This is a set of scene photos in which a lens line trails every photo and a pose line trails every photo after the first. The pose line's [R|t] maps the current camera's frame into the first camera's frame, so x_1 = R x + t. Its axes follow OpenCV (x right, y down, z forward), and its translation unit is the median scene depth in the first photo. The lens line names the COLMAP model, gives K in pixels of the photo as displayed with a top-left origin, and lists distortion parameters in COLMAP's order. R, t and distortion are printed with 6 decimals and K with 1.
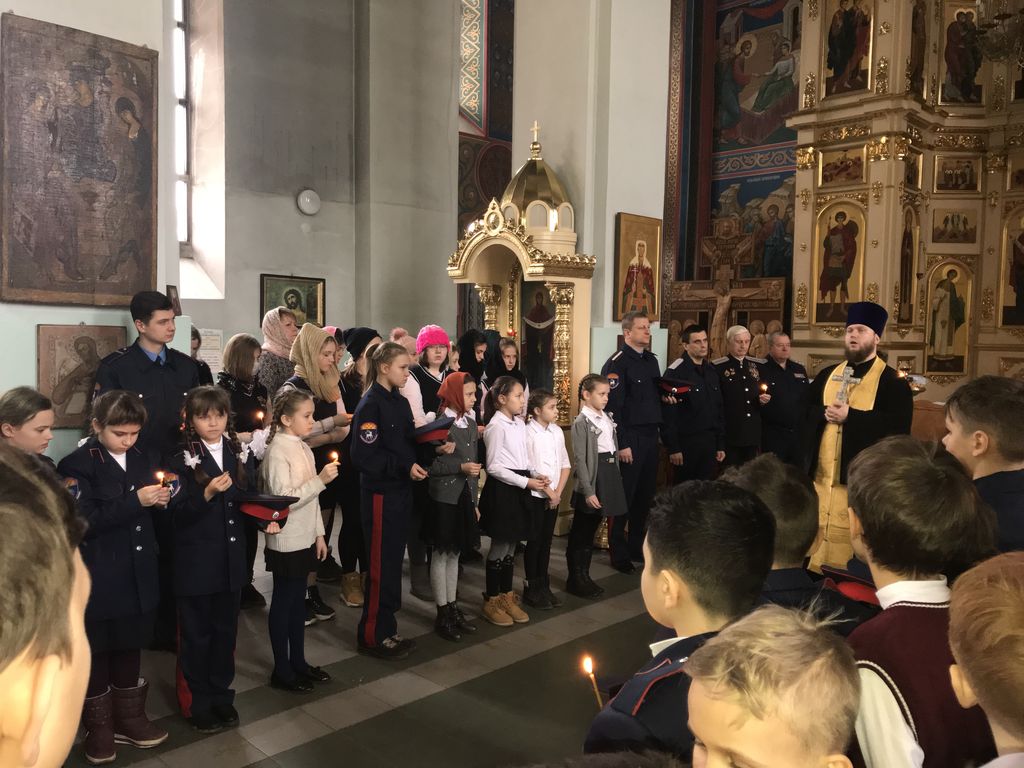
lens RADIAL K [[848.5, 0, 511.3], [0, 848.5, 383.1], [0, 0, 1]] dist [0.014018, -0.003198]
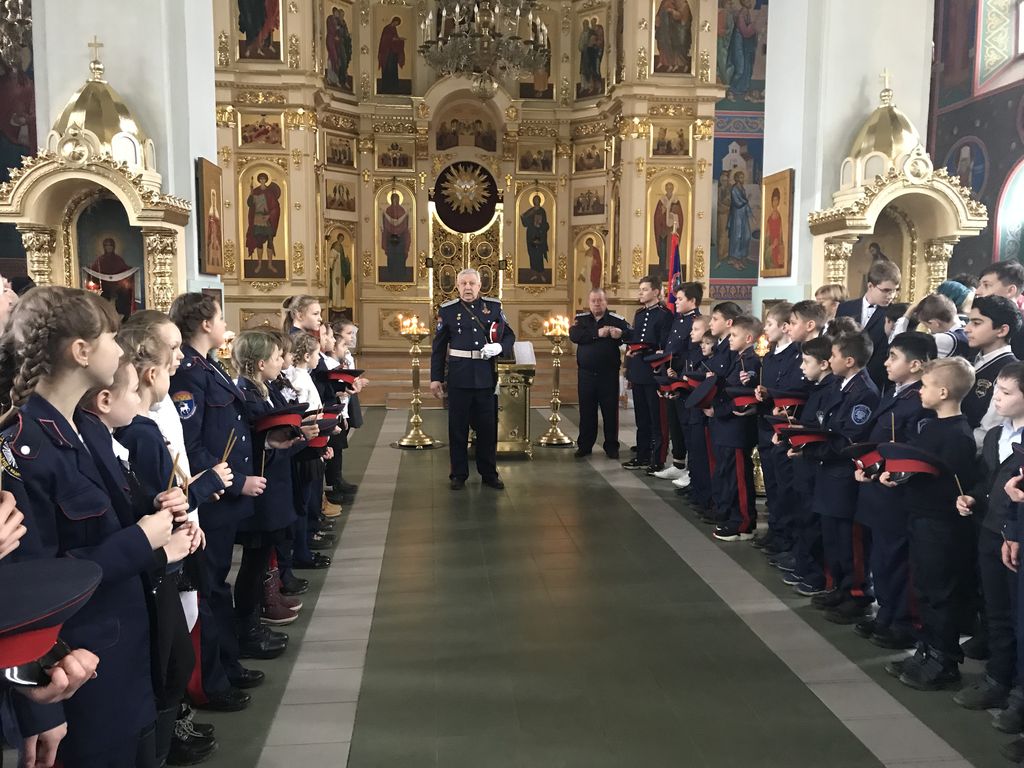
lens RADIAL K [[848.5, 0, 511.3], [0, 848.5, 386.2], [0, 0, 1]] dist [0.014018, -0.003198]
pose [[0.628465, -0.090817, 0.772518, -0.259147], [0.050904, 0.995834, 0.075658, -0.001493], [-0.776170, -0.008224, 0.630470, 0.088770]]
